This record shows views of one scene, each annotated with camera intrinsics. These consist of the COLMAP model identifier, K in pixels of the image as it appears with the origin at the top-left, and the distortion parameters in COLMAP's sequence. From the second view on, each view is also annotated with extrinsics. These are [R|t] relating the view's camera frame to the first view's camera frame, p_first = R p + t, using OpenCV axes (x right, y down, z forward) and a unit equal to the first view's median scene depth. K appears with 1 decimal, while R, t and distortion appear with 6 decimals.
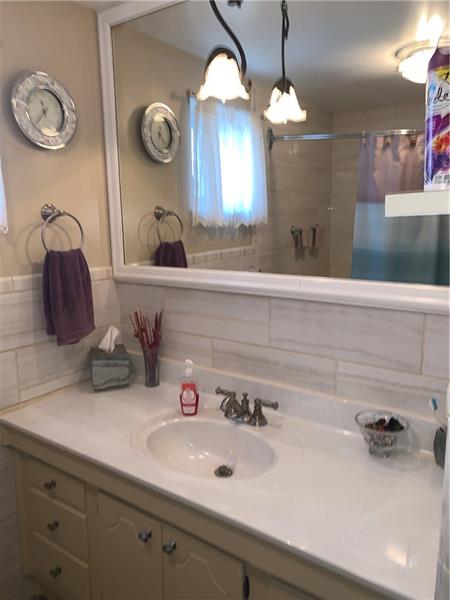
lens RADIAL K [[460.6, 0, 224.2], [0, 460.6, 293.7], [0, 0, 1]] dist [0.018789, 0.000938]
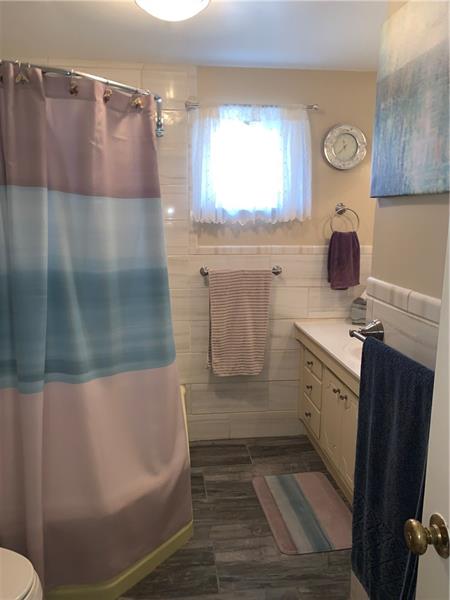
lens RADIAL K [[460.6, 0, 225.7], [0, 460.6, 300.9], [0, 0, 1]] dist [0.018789, 0.000938]
pose [[0.674940, 0.149529, -0.722563, 0.590173], [-0.123711, 0.988322, 0.088969, 0.053382], [0.727428, 0.029340, 0.685556, -0.414161]]
